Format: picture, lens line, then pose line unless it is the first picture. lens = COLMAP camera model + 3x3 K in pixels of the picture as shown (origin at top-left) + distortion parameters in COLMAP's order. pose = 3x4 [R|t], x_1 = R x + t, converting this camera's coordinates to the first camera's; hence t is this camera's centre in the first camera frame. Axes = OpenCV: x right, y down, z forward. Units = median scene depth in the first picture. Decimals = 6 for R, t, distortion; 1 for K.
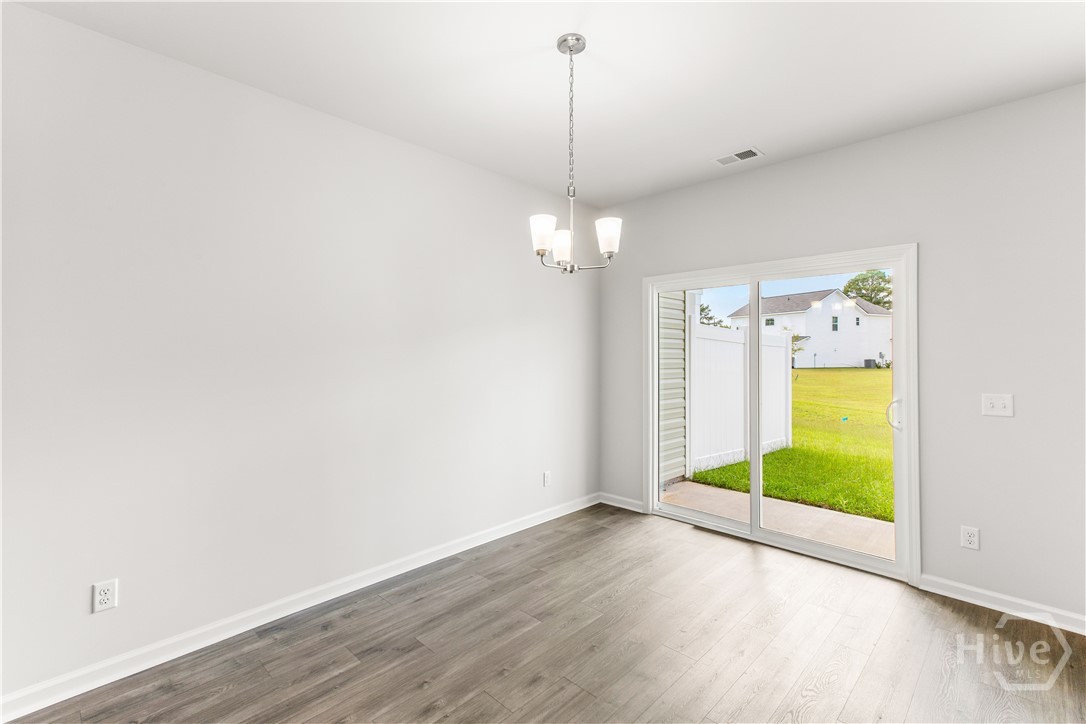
lens RADIAL K [[487.2, 0, 542.3], [0, 487.2, 357.9], [0, 0, 1]] dist [0.024165, 0.000395]
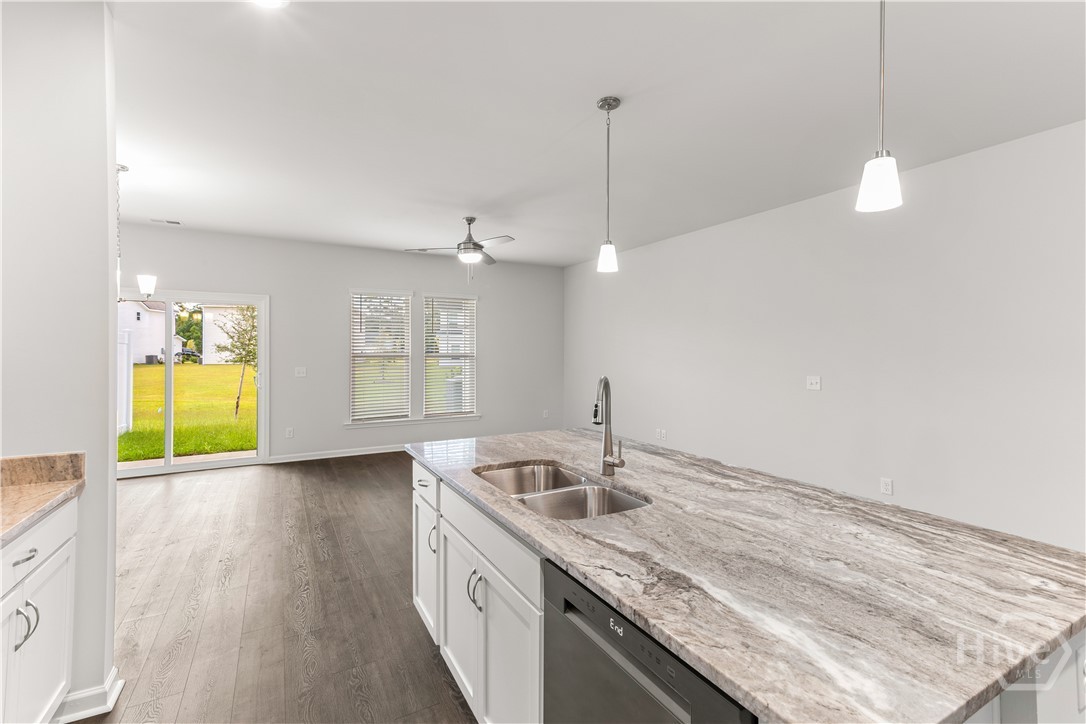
lens RADIAL K [[487.2, 0, 544.9], [0, 487.2, 355.2], [0, 0, 1]] dist [0.024165, 0.000395]
pose [[0.289563, -0.001179, 0.957158, -0.316063], [-0.000650, 0.999999, 0.001429, 0.003019], [-0.957159, -0.001036, 0.289562, -0.252746]]
